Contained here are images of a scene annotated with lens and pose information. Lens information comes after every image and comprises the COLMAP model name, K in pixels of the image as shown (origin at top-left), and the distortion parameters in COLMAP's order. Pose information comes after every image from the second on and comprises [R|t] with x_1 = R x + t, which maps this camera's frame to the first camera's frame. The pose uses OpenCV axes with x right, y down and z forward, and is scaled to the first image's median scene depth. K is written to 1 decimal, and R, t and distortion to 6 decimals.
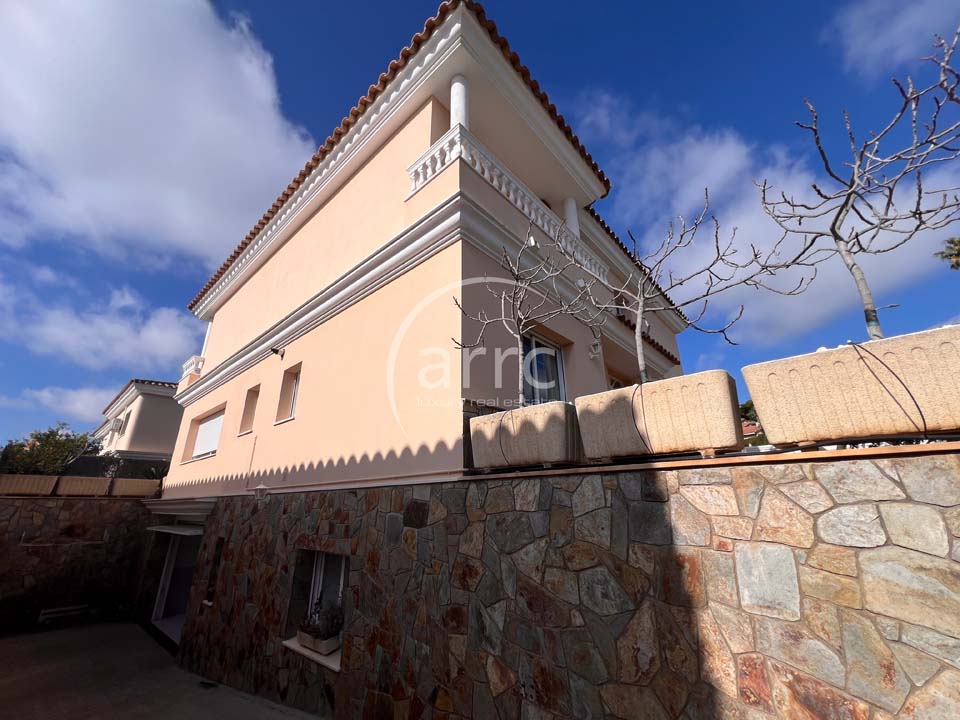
lens RADIAL K [[380.2, 0, 480.8], [0, 380.2, 361.3], [0, 0, 1]] dist [-0.001153, -0.000399]
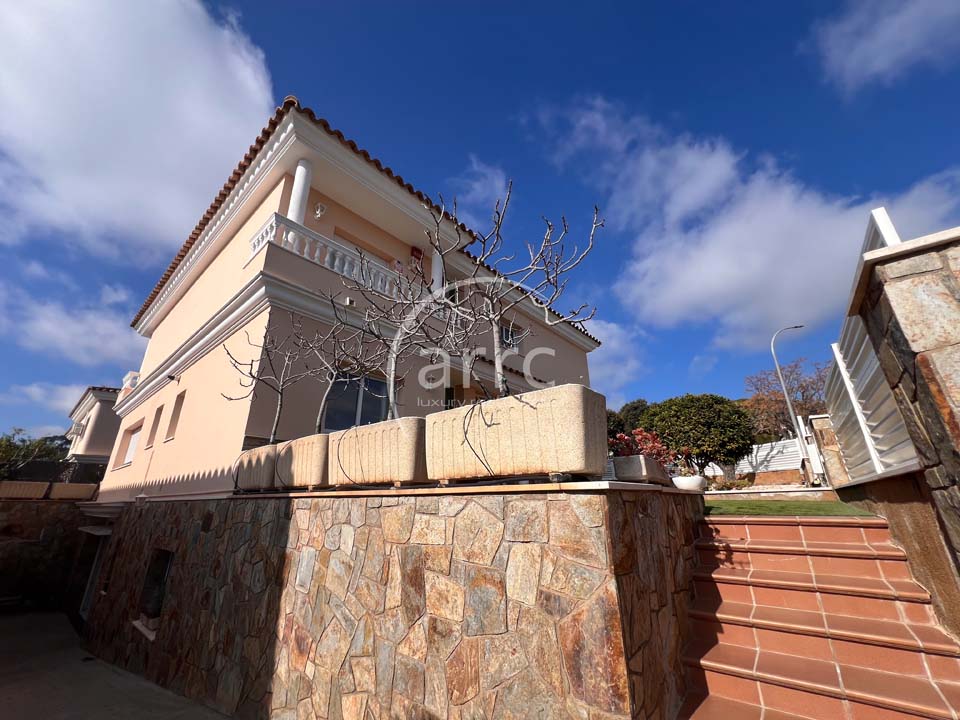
lens RADIAL K [[382.8, 0, 481.8], [0, 382.8, 361.3], [0, 0, 1]] dist [0.000011, 0.000196]
pose [[0.999918, 0.012173, 0.003943, 0.275283], [-0.012174, 0.999926, 0.000316, -0.060743], [-0.003939, -0.000364, 0.999992, -0.120511]]
